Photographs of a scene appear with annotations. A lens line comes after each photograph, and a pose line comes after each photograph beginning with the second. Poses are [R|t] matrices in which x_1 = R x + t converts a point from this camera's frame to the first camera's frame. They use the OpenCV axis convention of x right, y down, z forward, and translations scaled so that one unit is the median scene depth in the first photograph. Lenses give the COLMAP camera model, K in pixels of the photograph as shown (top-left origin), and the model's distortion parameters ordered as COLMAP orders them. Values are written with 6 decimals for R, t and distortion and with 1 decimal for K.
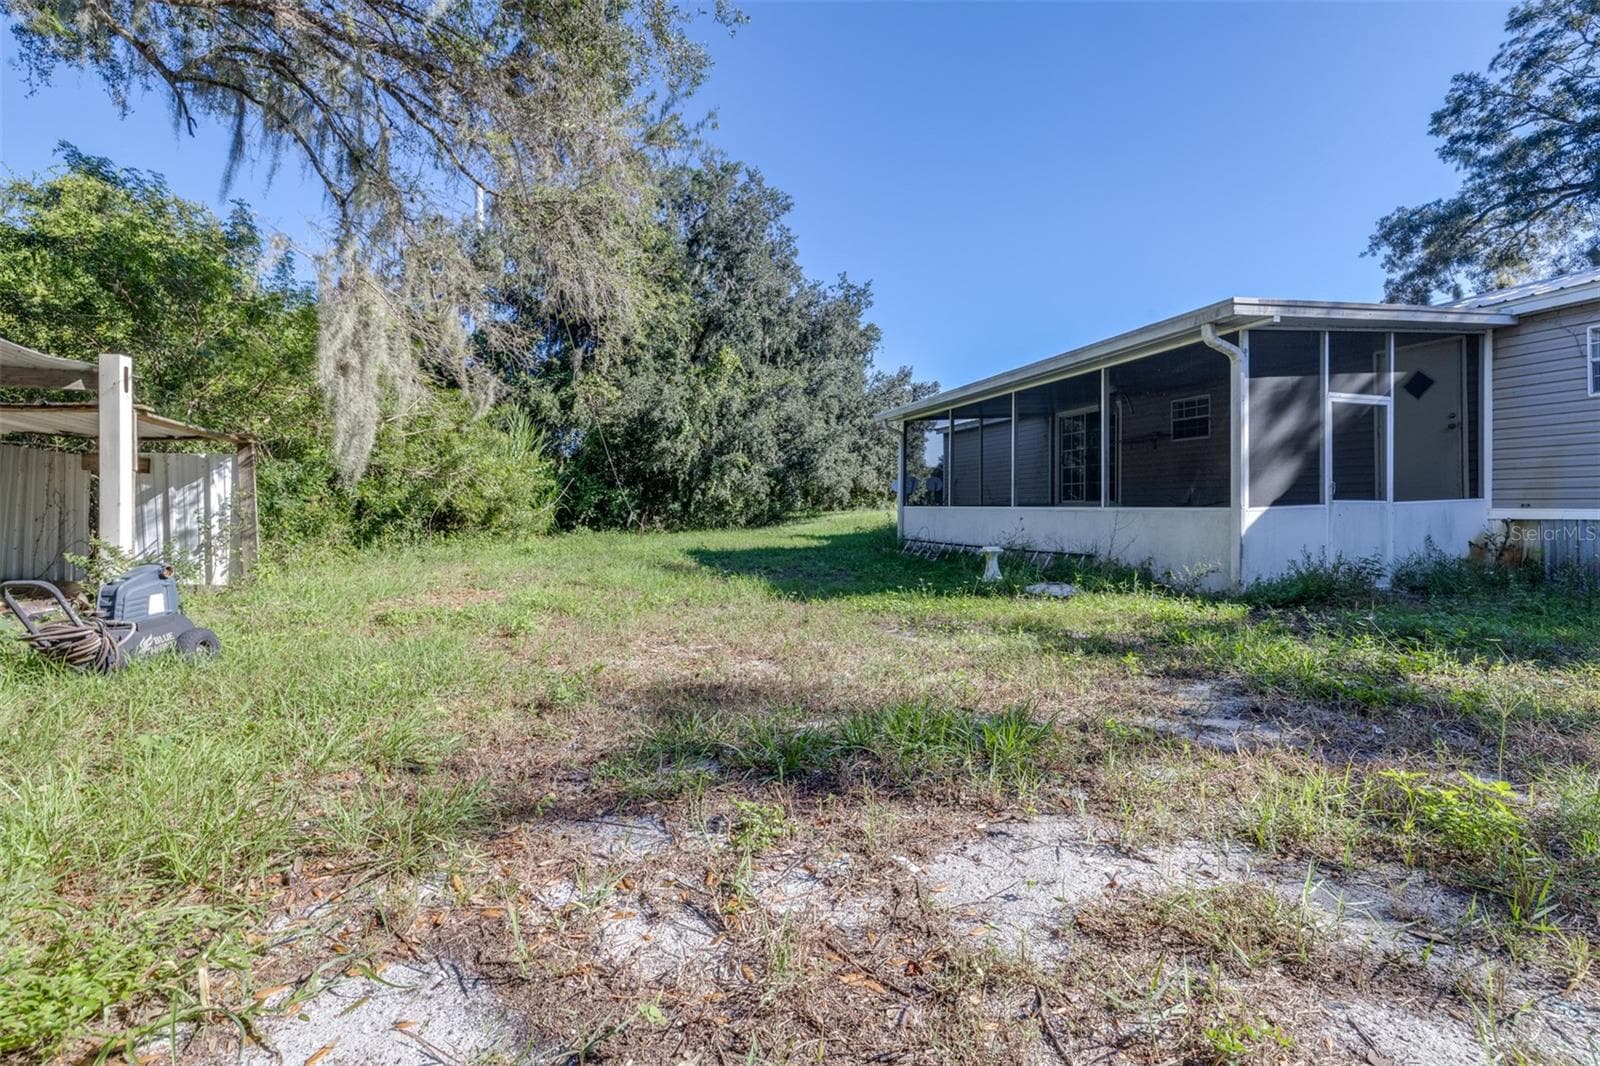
lens RADIAL K [[764.9, 0, 800.4], [0, 764.9, 527.0], [0, 0, 1]] dist [0.003358, 0.002570]
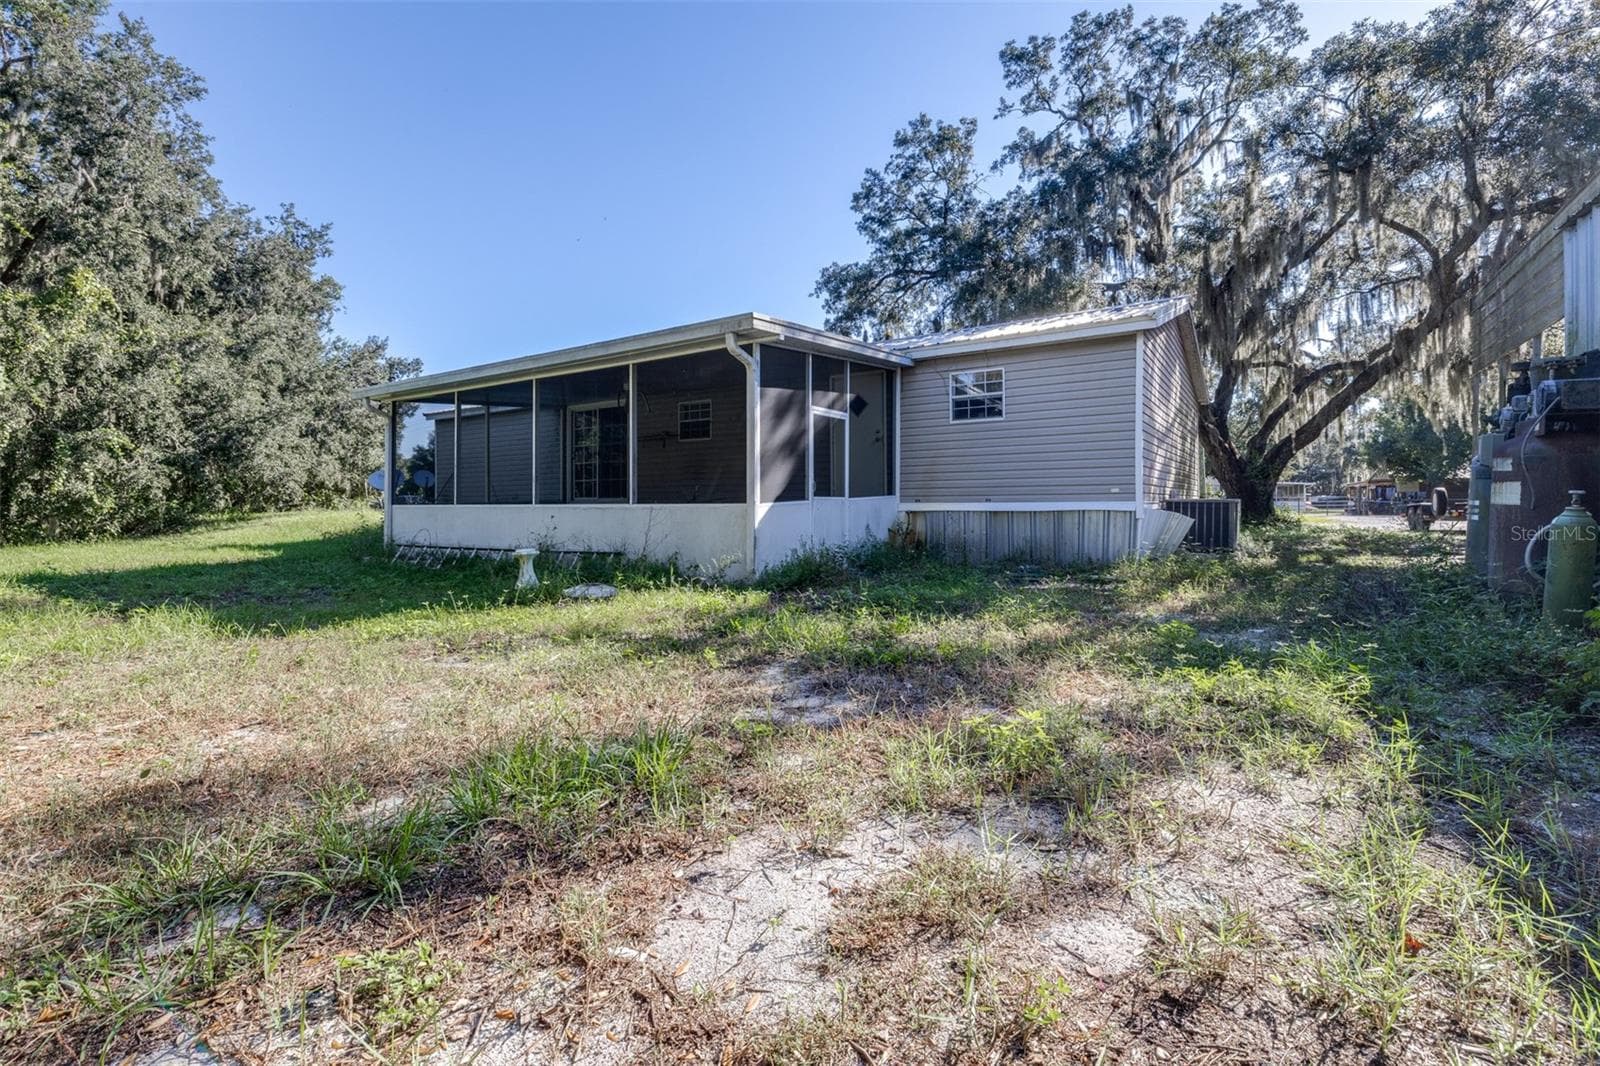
lens RADIAL K [[764.9, 0, 799.1], [0, 764.9, 521.9], [0, 0, 1]] dist [0.003358, 0.002570]
pose [[0.755116, -0.022397, 0.655208, -0.095481], [0.025492, 0.999664, 0.004793, -0.002001], [-0.655095, 0.013083, 0.755433, 0.113911]]
